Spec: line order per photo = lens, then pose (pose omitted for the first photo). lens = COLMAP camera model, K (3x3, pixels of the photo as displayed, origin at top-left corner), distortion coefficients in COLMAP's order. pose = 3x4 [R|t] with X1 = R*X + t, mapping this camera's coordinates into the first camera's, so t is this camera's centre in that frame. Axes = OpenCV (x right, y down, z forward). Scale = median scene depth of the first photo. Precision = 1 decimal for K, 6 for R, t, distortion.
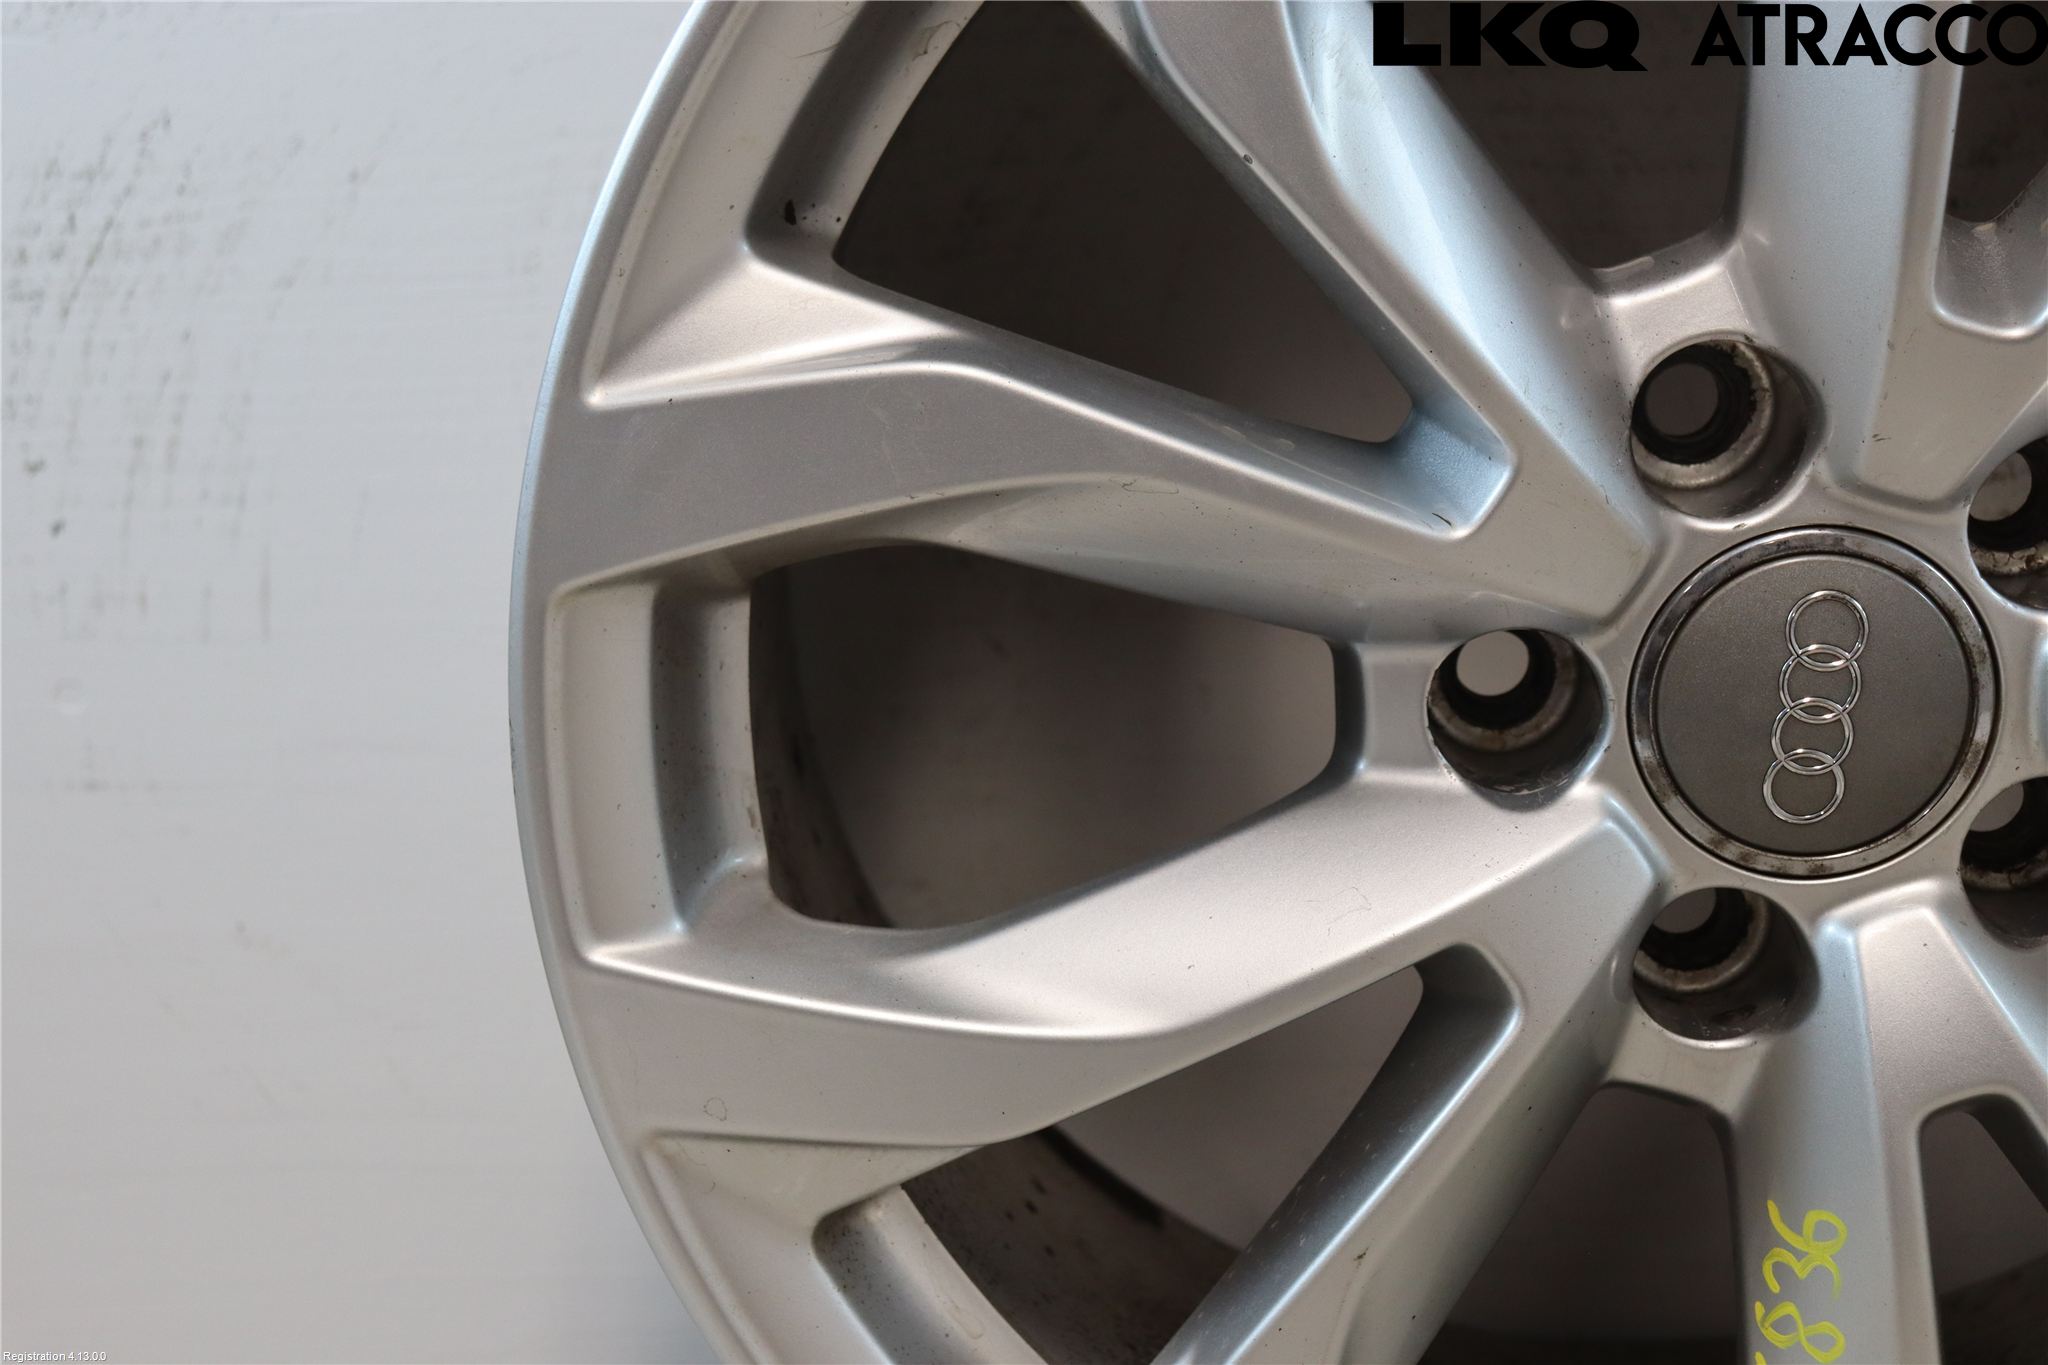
lens RADIAL K [[3131.2, 0, 1022.0], [0, 3131.2, 696.5], [0, 0, 1]] dist [0.071679, 0.000000]
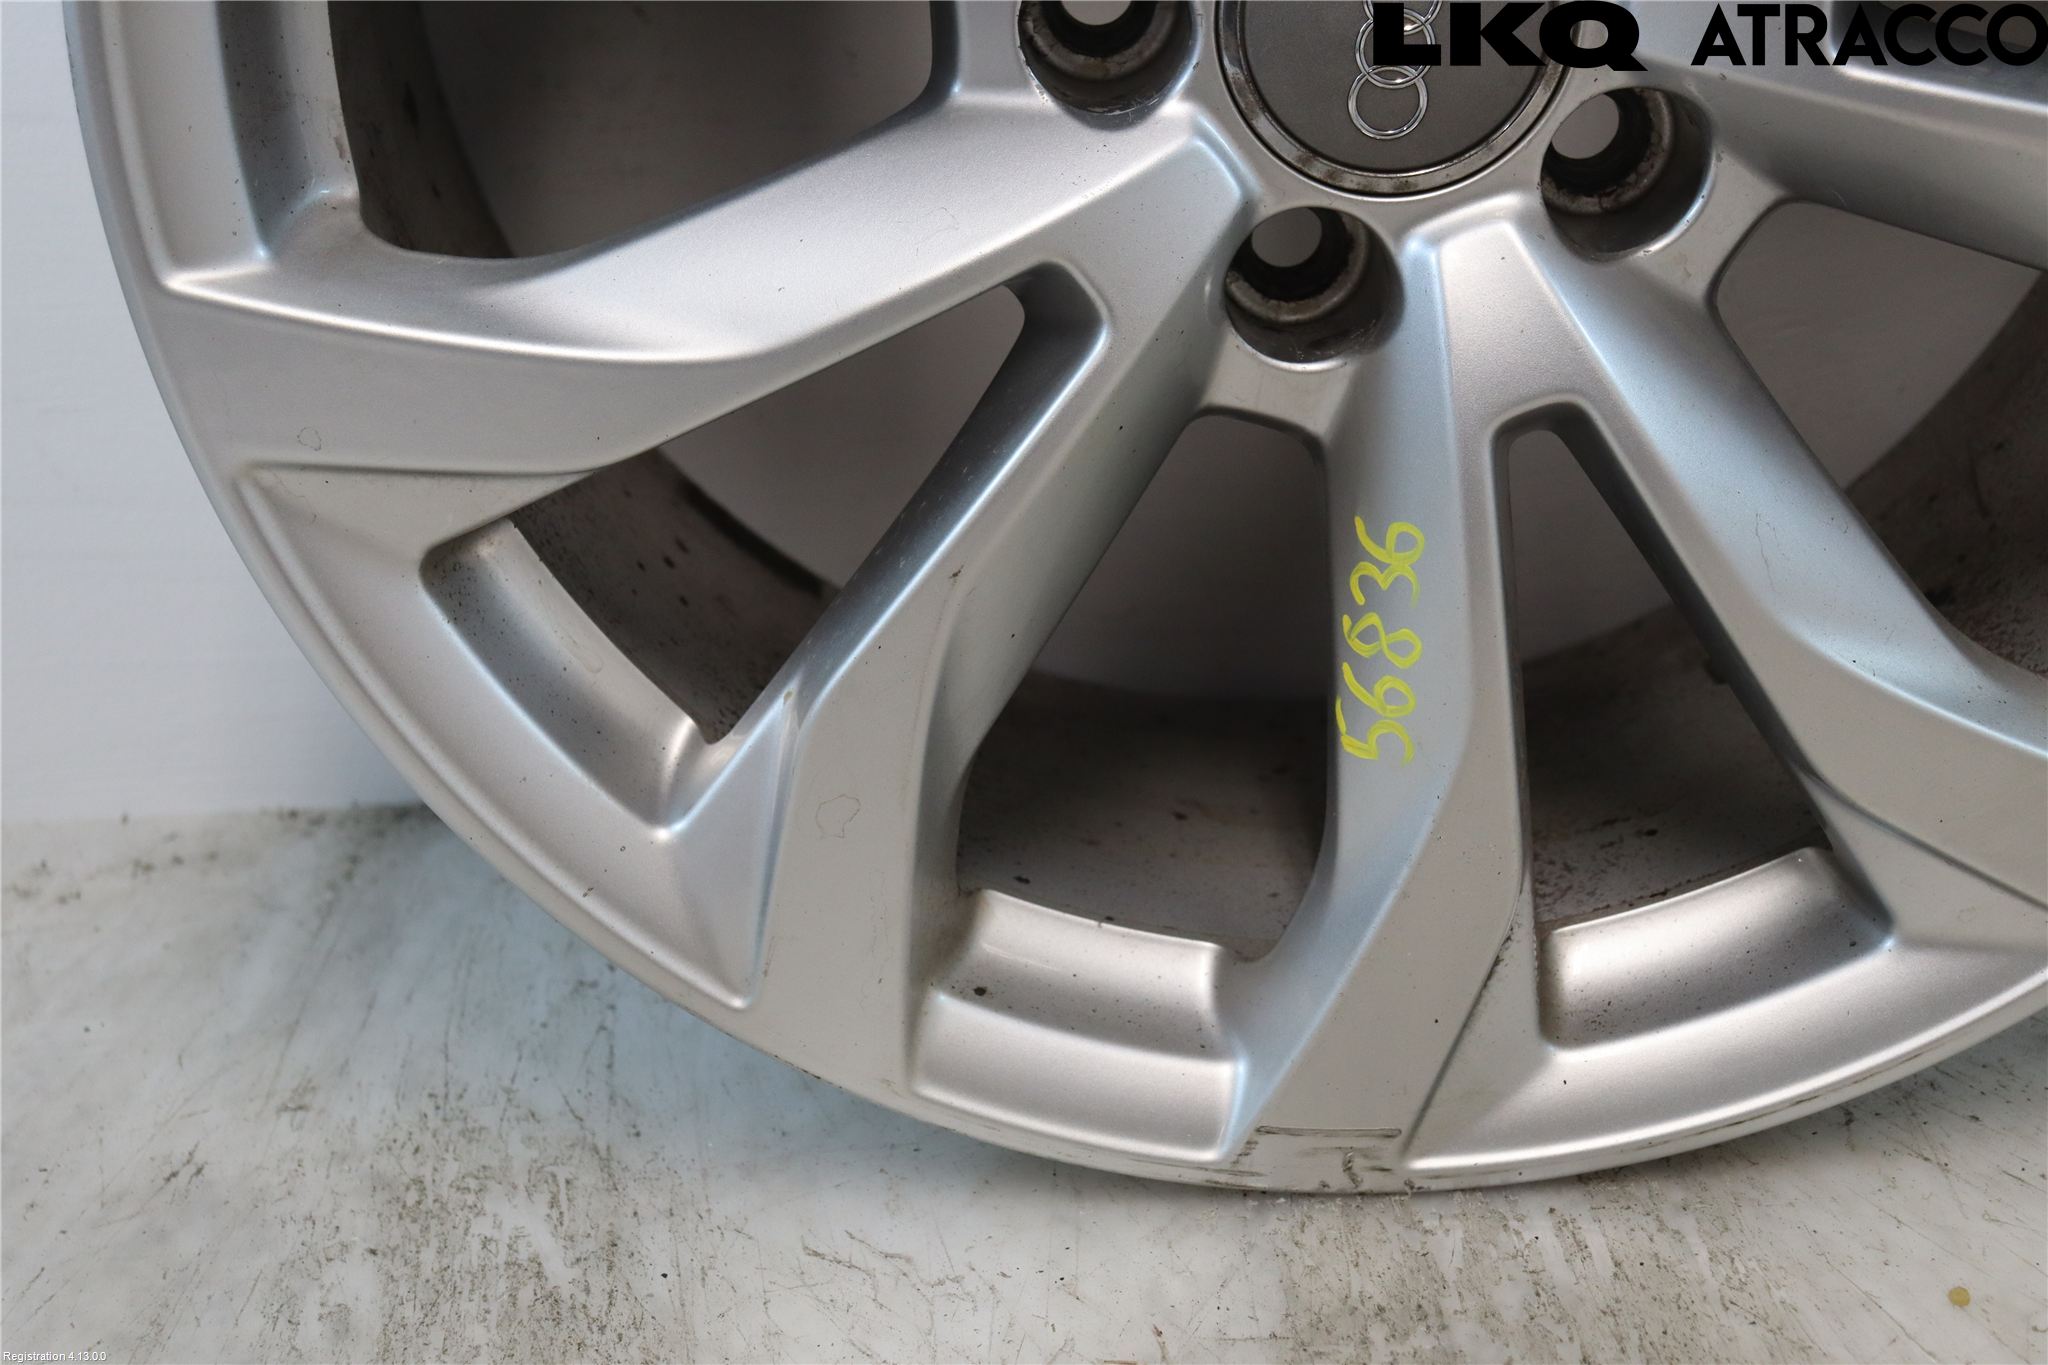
lens RADIAL K [[3131.2, 0, 1028.0], [0, 3131.2, 695.8], [0, 0, 1]] dist [0.071679, 0.000000]
pose [[0.997967, -0.018985, 0.060841, 0.068152], [0.009063, 0.987175, 0.159387, 0.054735], [-0.063086, -0.158511, 0.985340, -0.013782]]
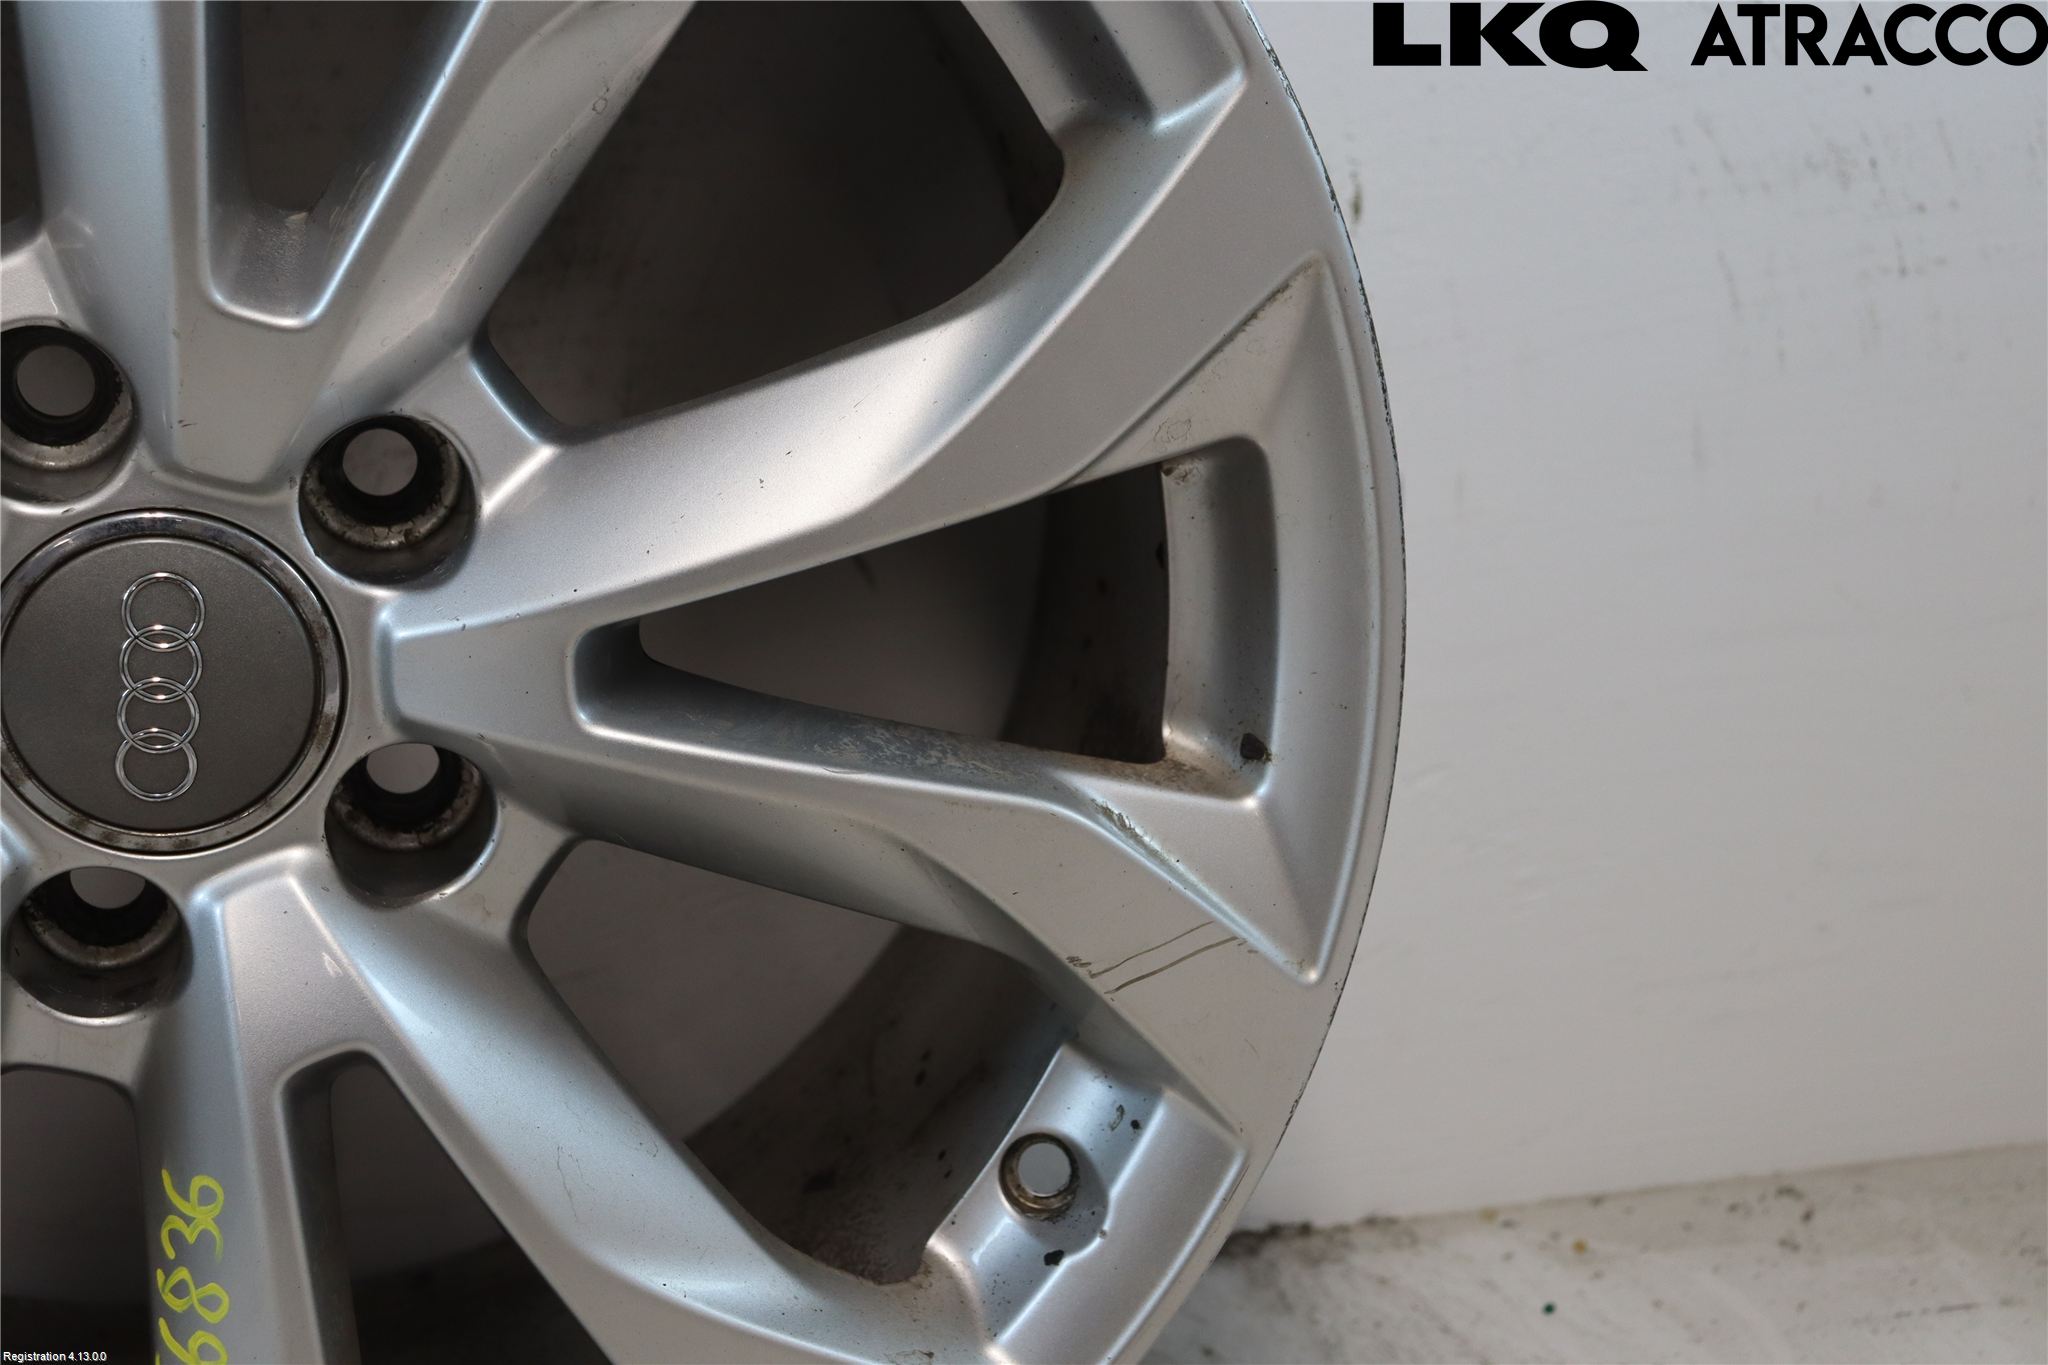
lens RADIAL K [[3131.2, 0, 1029.7], [0, 3131.2, 693.0], [0, 0, 1]] dist [0.071679, 0.000000]
pose [[0.962874, -0.040143, 0.266950, 0.247133], [0.033191, 0.998983, 0.030506, -0.016096], [-0.267903, -0.020513, 0.963228, -0.055374]]
